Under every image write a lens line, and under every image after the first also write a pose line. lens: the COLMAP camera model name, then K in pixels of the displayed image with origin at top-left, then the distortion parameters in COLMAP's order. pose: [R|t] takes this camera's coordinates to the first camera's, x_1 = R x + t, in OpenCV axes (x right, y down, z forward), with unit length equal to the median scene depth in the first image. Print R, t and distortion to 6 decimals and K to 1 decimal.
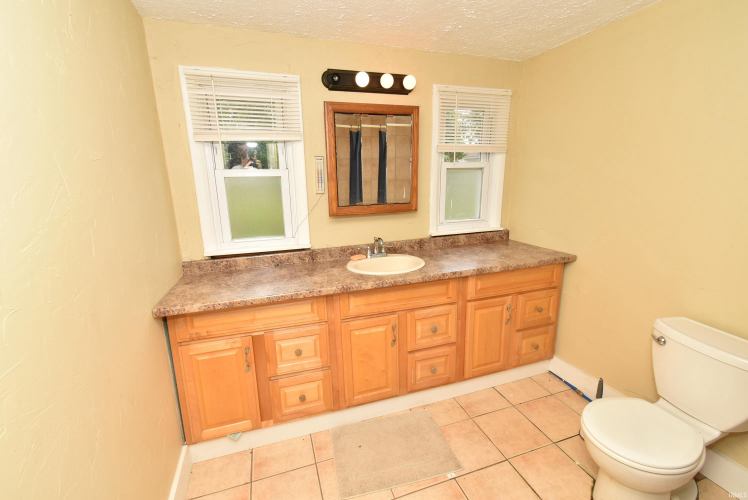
lens RADIAL K [[331.5, 0, 372.9], [0, 331.5, 252.4], [0, 0, 1]] dist [0.002914, 0.000036]
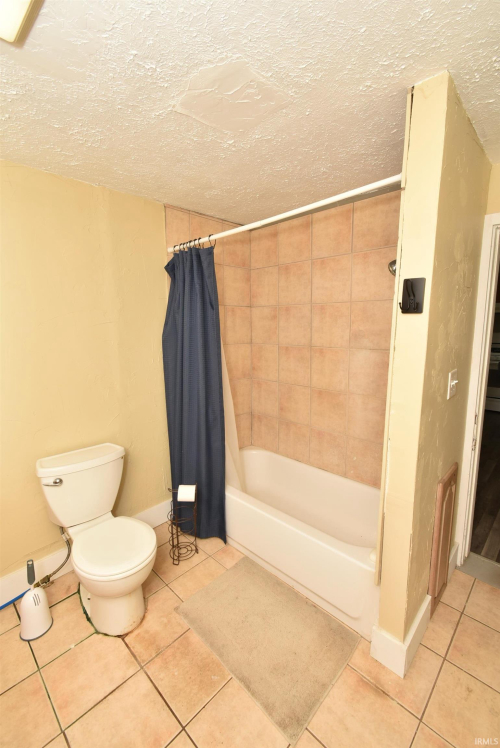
lens RADIAL K [[329.7, 0, 250.0], [0, 329.7, 374.0], [0, 0, 1]] dist [0.009212, -0.005277]
pose [[-0.453699, -0.123728, 0.882524, -0.282007], [0.234043, 0.939008, 0.251967, -0.162233], [-0.859873, 0.320866, -0.397069, 0.643679]]
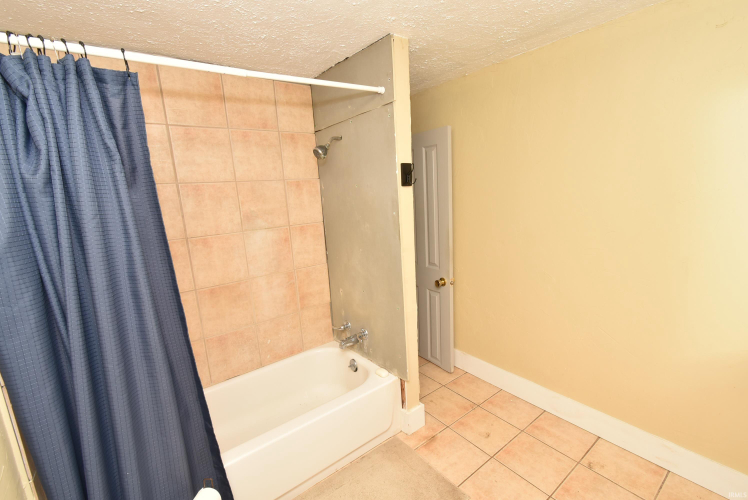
lens RADIAL K [[329.7, 0, 375.0], [0, 329.7, 253.2], [0, 0, 1]] dist [0.009212, -0.005277]
pose [[-0.945322, 0.129599, -0.299283, 0.566298], [-0.005194, 0.911558, 0.411139, -0.259203], [0.326097, 0.390214, -0.861042, 0.968714]]
